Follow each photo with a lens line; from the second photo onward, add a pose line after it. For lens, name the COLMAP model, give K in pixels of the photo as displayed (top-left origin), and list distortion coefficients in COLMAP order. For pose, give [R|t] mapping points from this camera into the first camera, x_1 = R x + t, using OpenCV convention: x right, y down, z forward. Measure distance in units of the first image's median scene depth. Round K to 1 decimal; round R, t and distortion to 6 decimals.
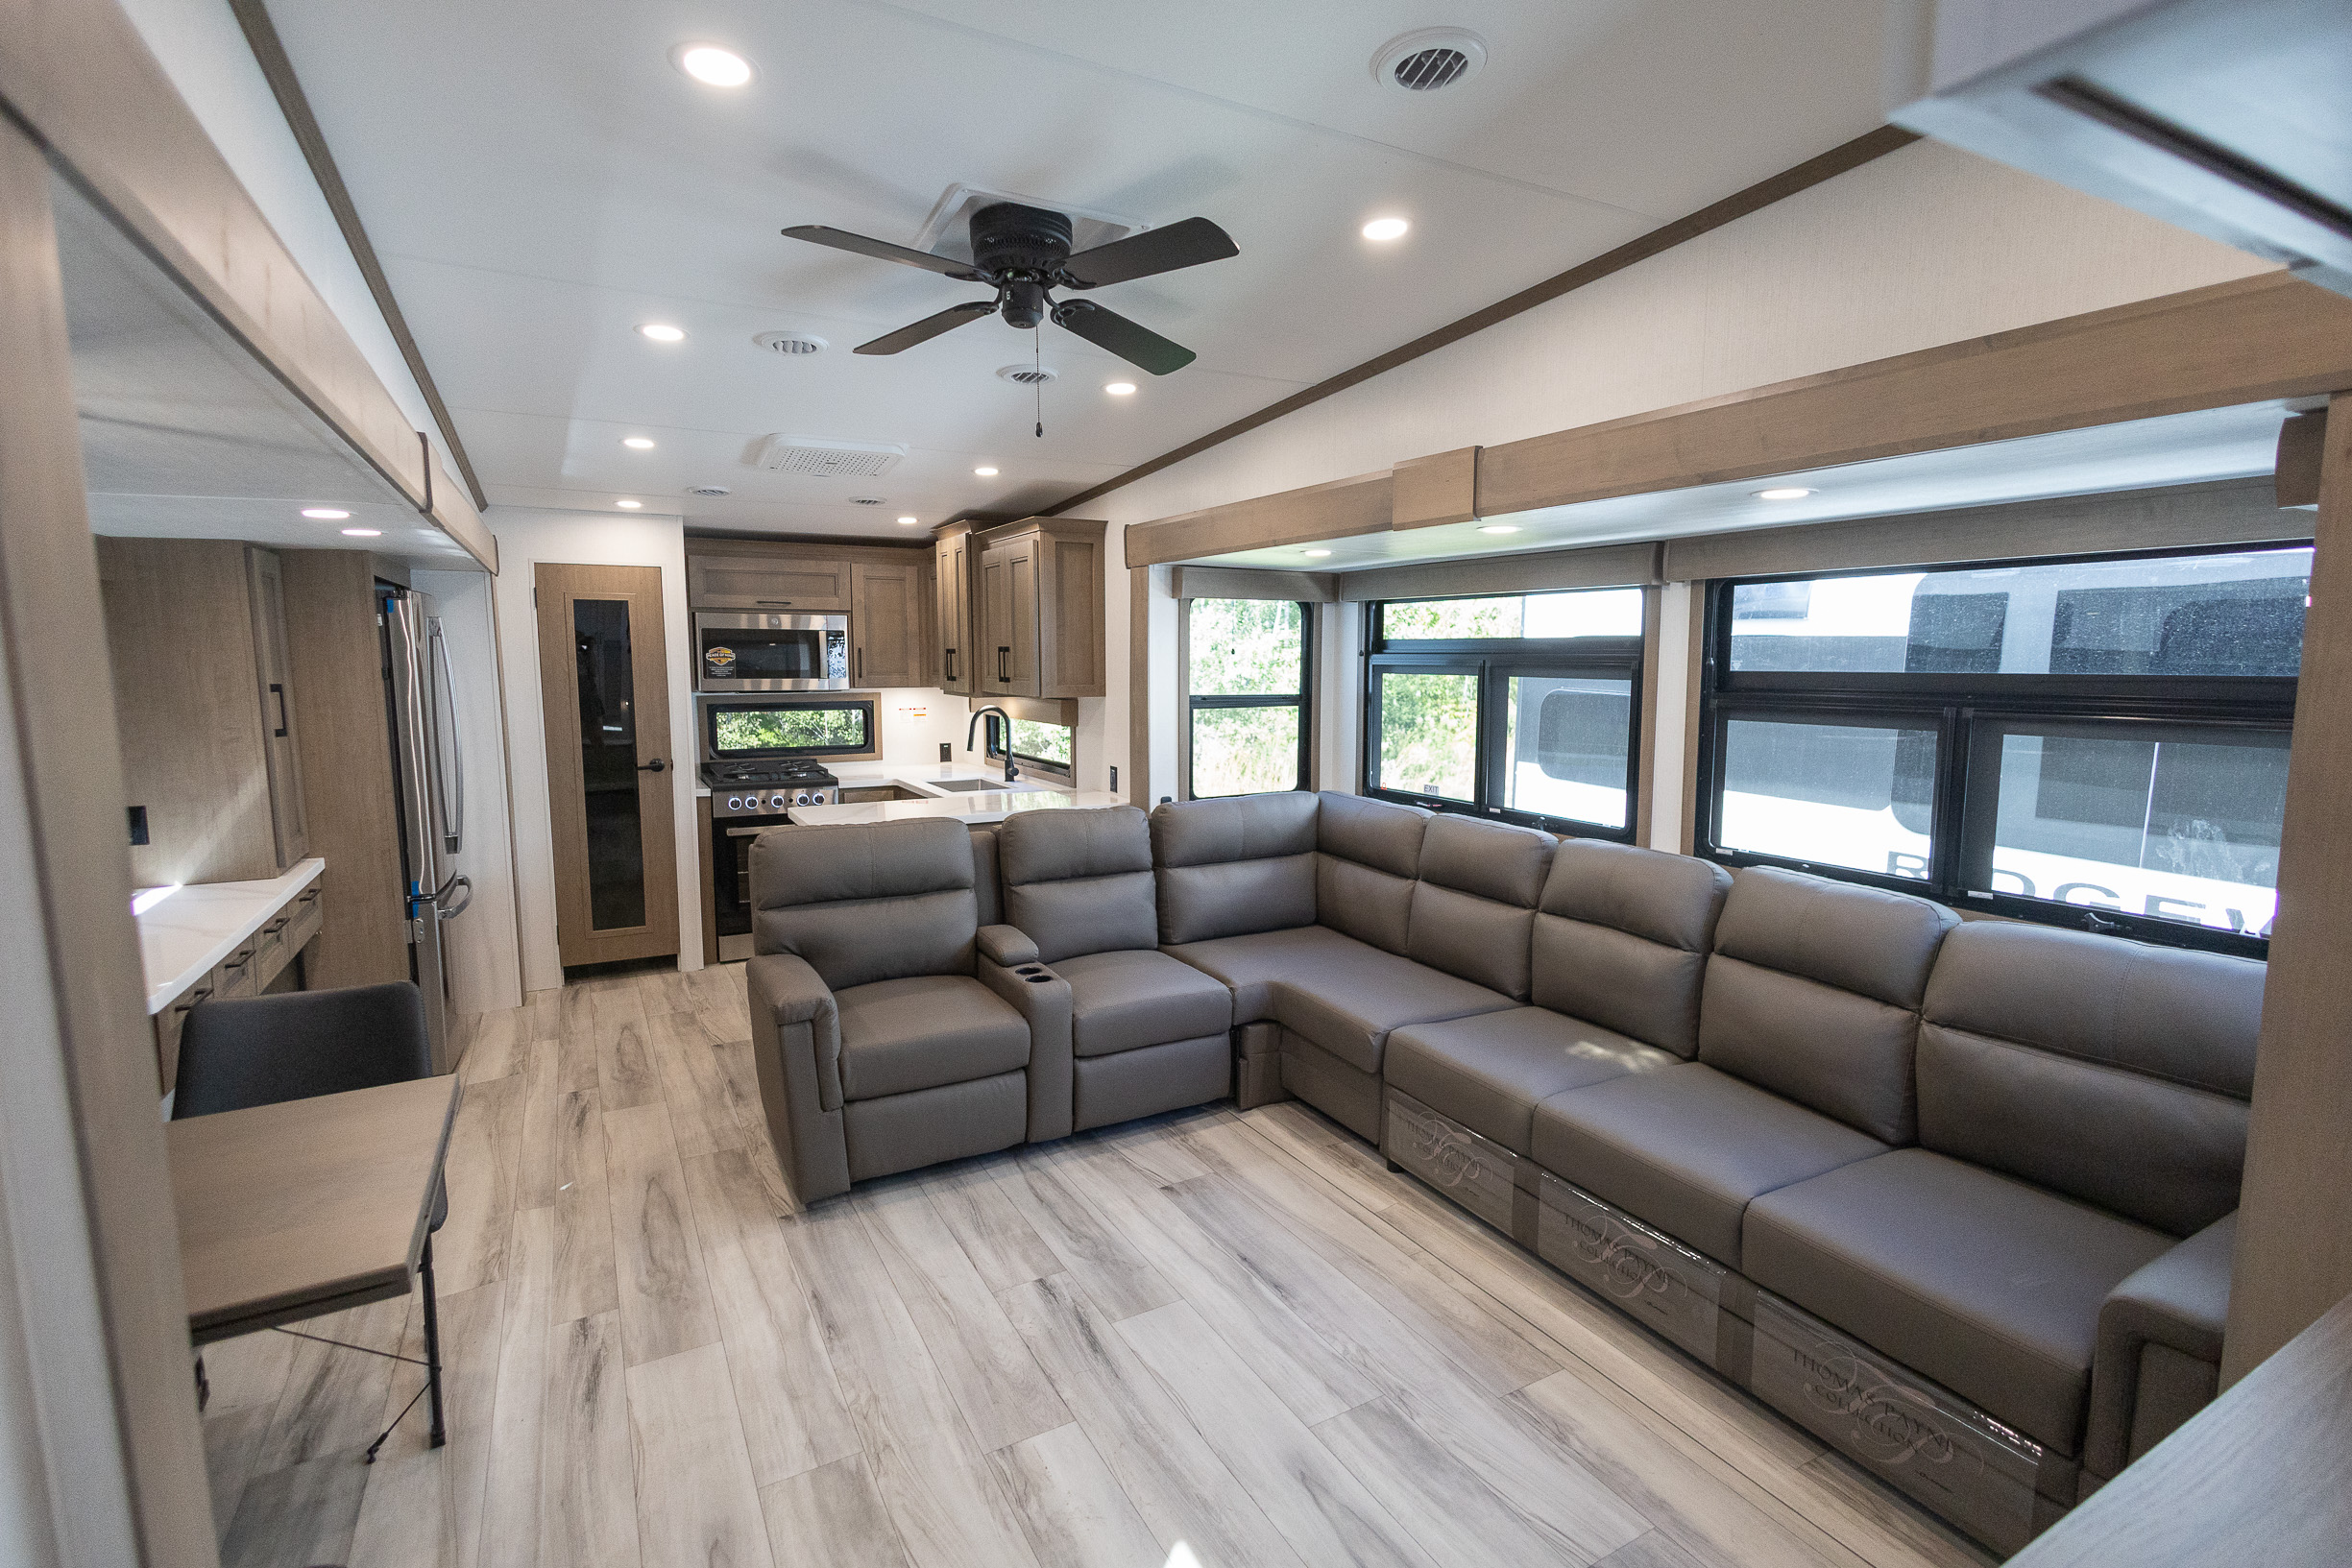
lens RADIAL K [[1092.3, 0, 1178.4], [0, 1092.3, 780.6], [0, 0, 1]] dist [0.009054, -0.000597]
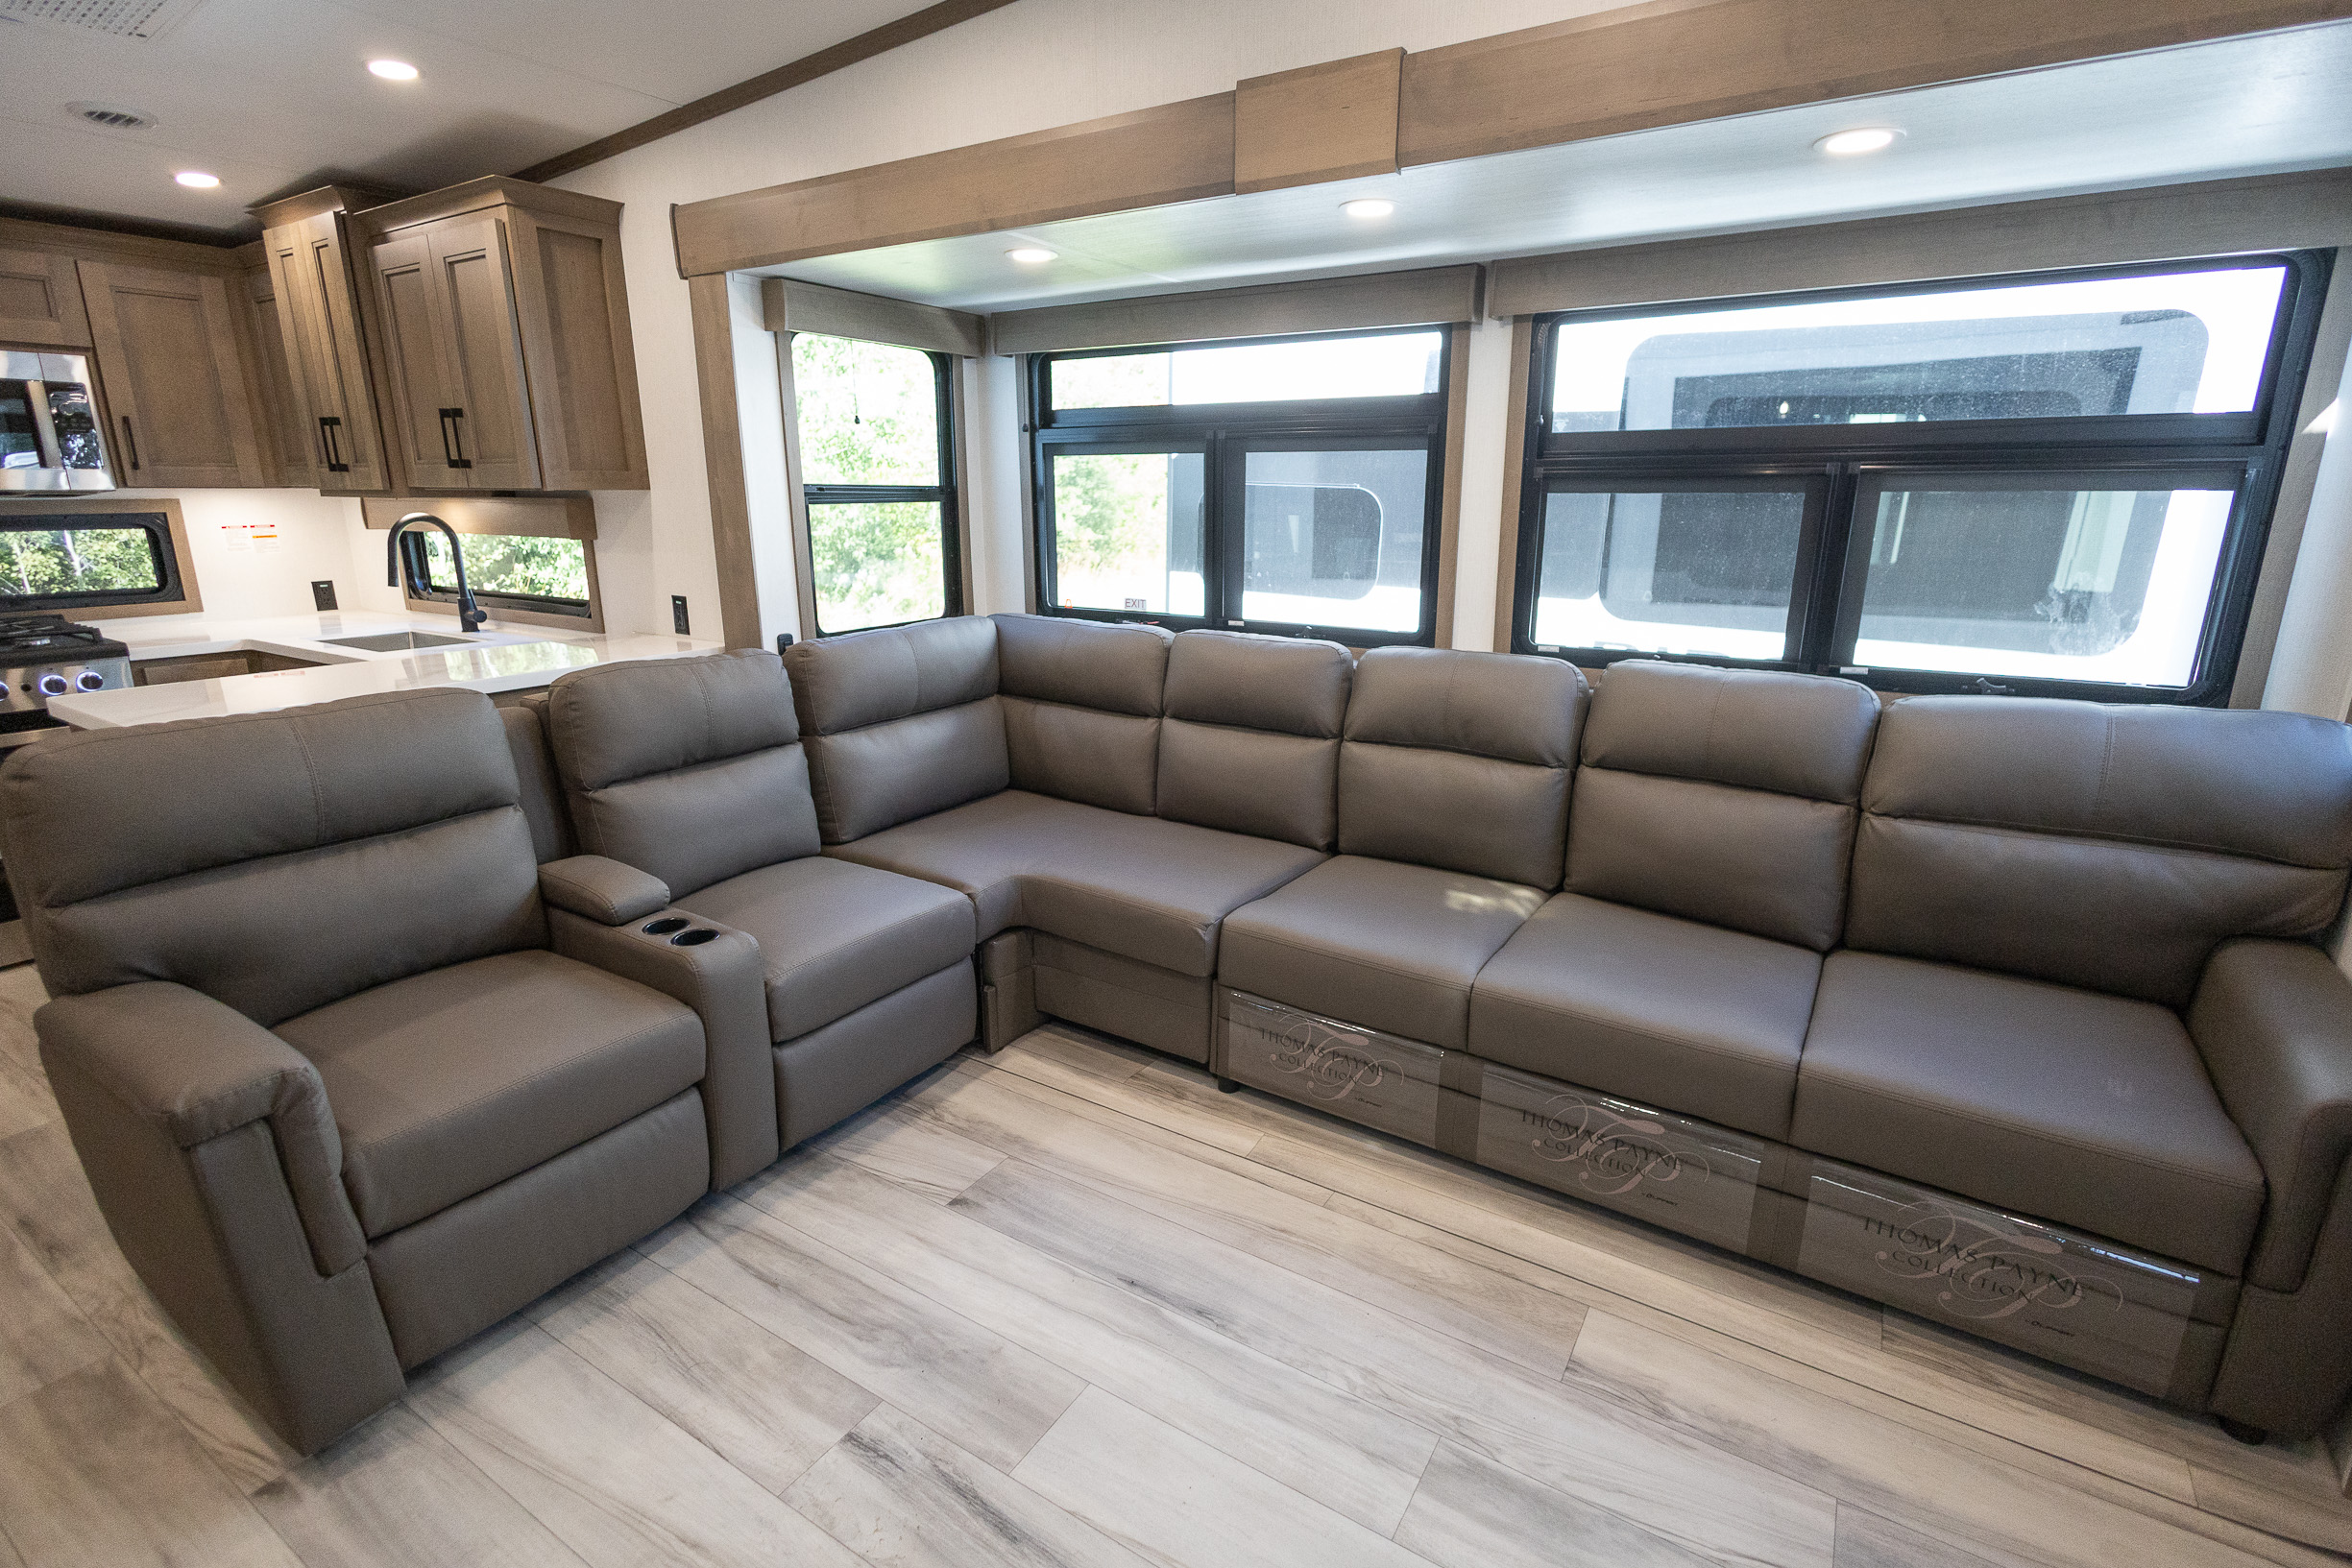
lens RADIAL K [[1102.6, 0, 1177.3], [0, 1102.6, 780.3], [0, 0, 1]] dist [0.008803, -0.003685]
pose [[0.878941, -0.122382, 0.460962, -0.149367], [0.055047, 0.986089, 0.156839, 0.012207], [-0.473744, -0.112478, 0.873451, 0.312638]]
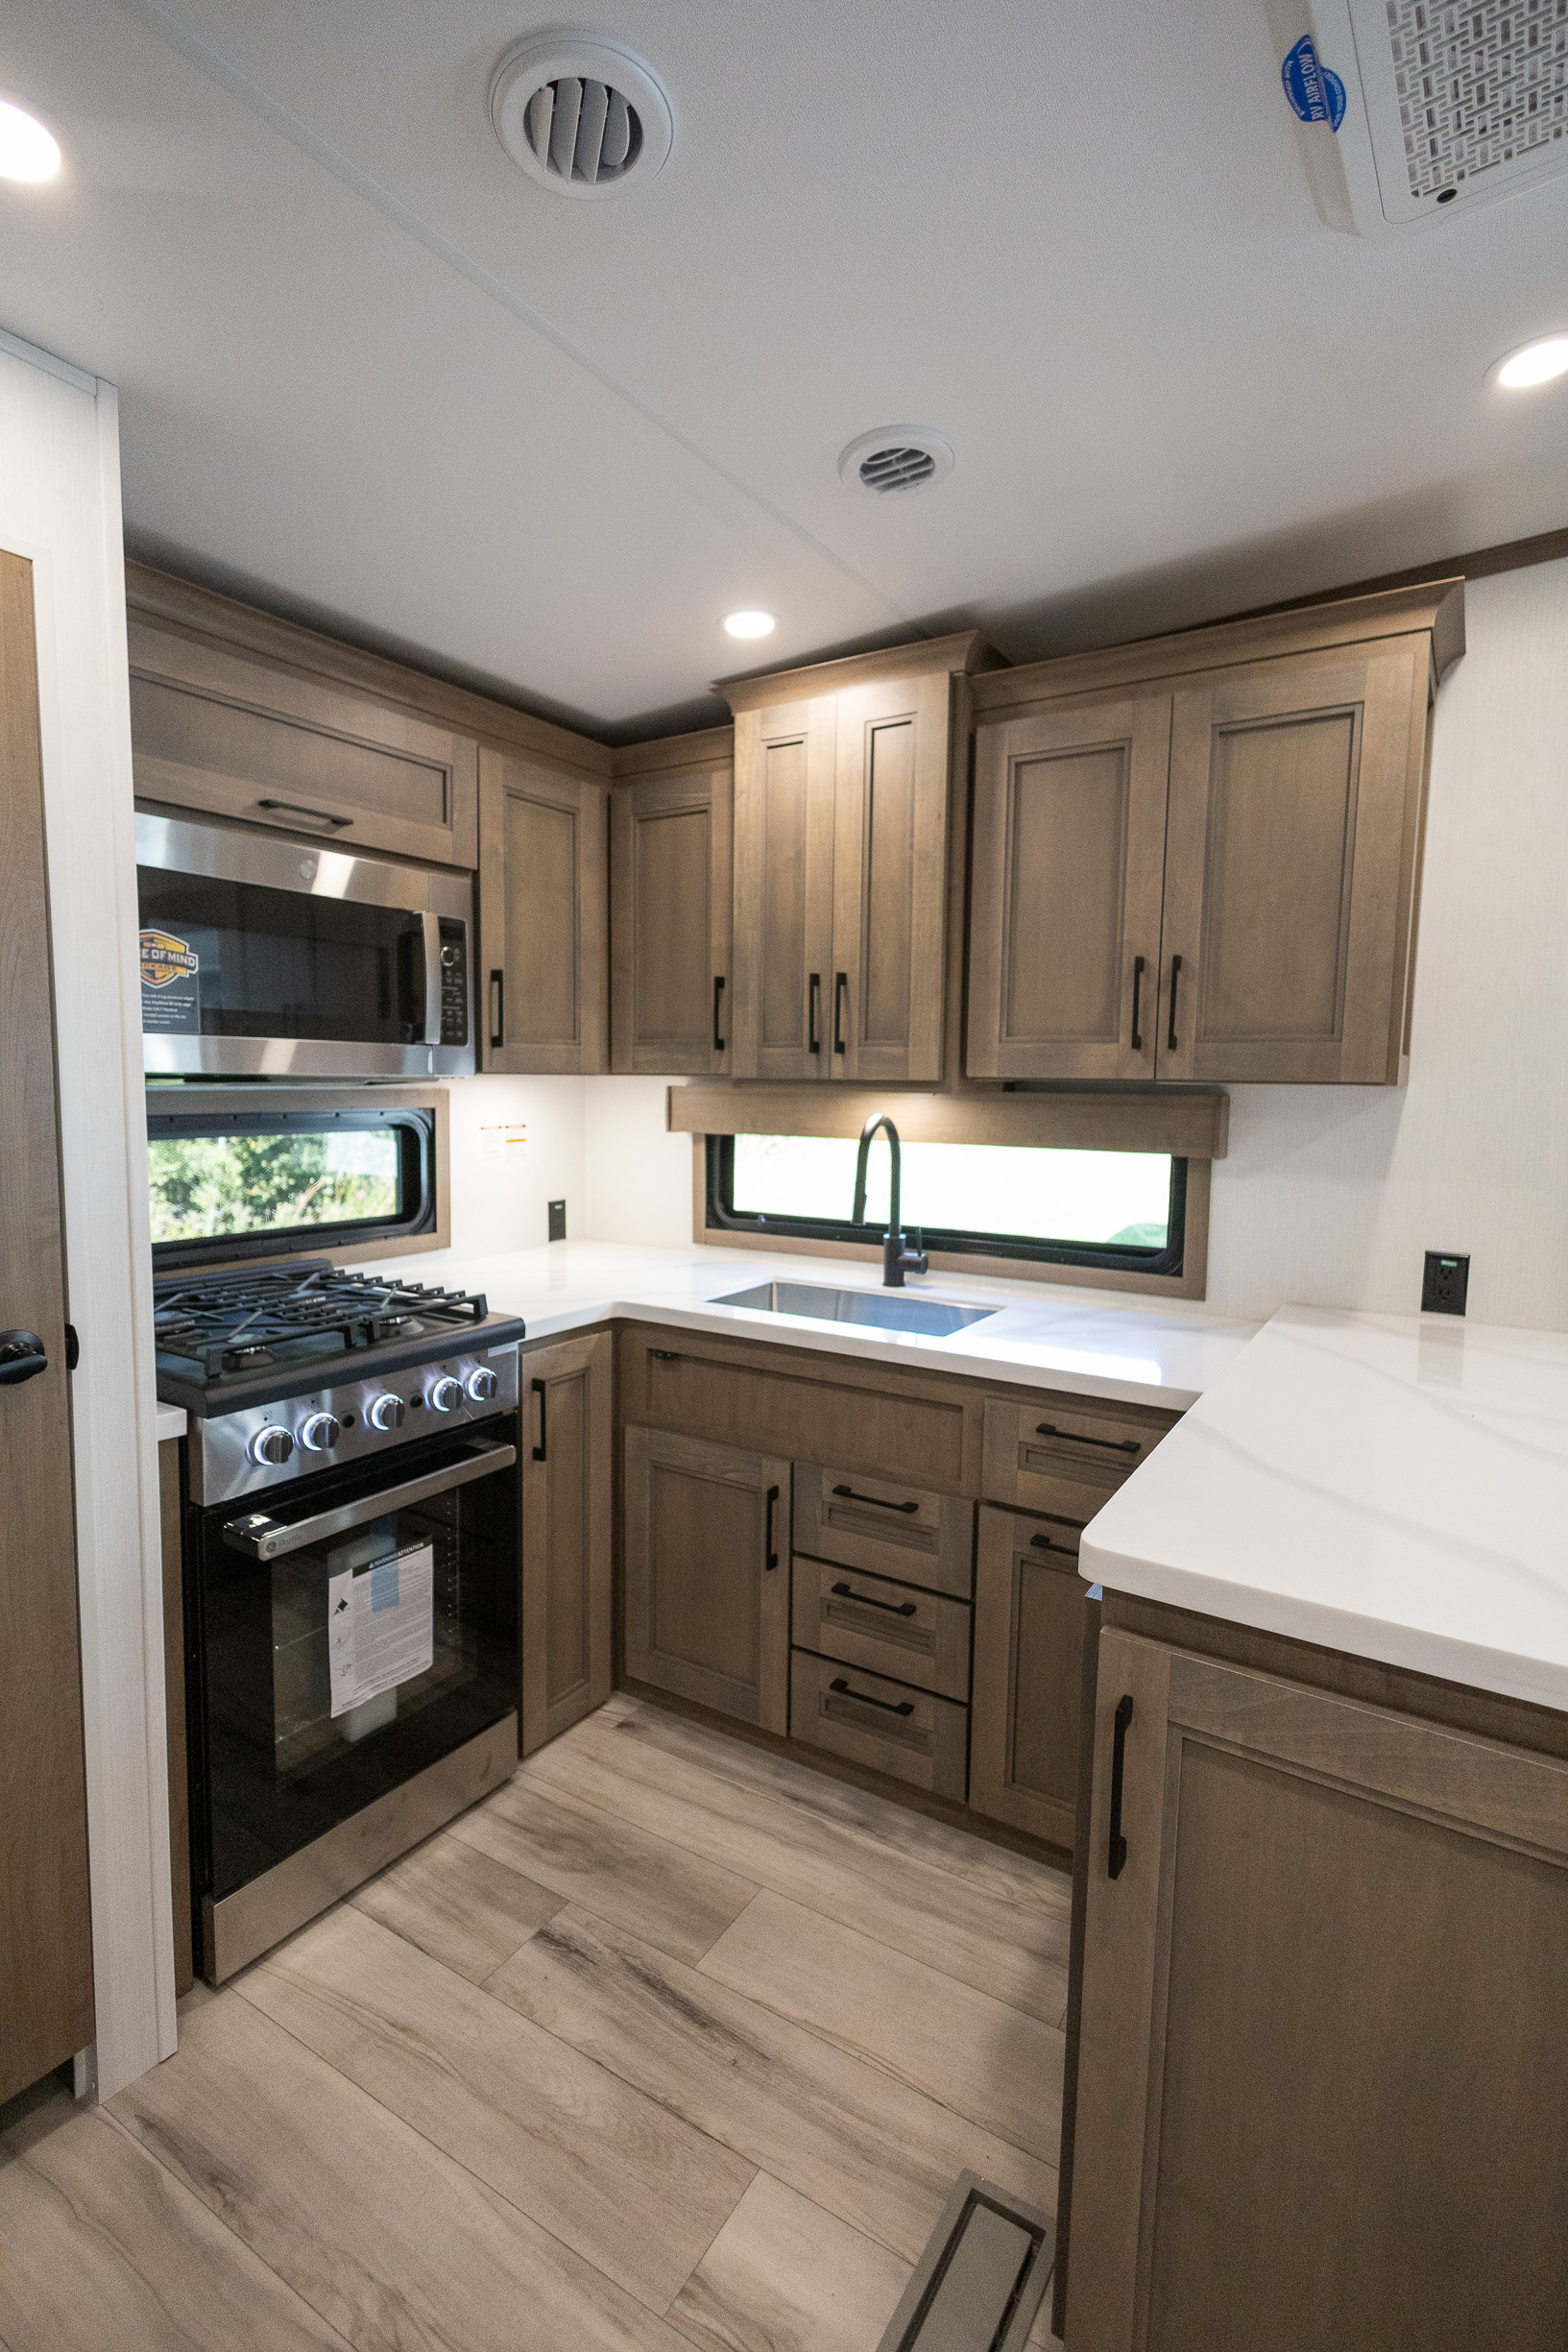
lens RADIAL K [[1080.5, 0, 777.7], [0, 1080.5, 1175.5], [0, 0, 1]] dist [0.015196, -0.007793]
pose [[0.878007, -0.034003, 0.477439, -0.610871], [0.044161, 0.998974, -0.010066, -0.063172], [-0.476607, 0.029922, 0.878607, 0.968222]]
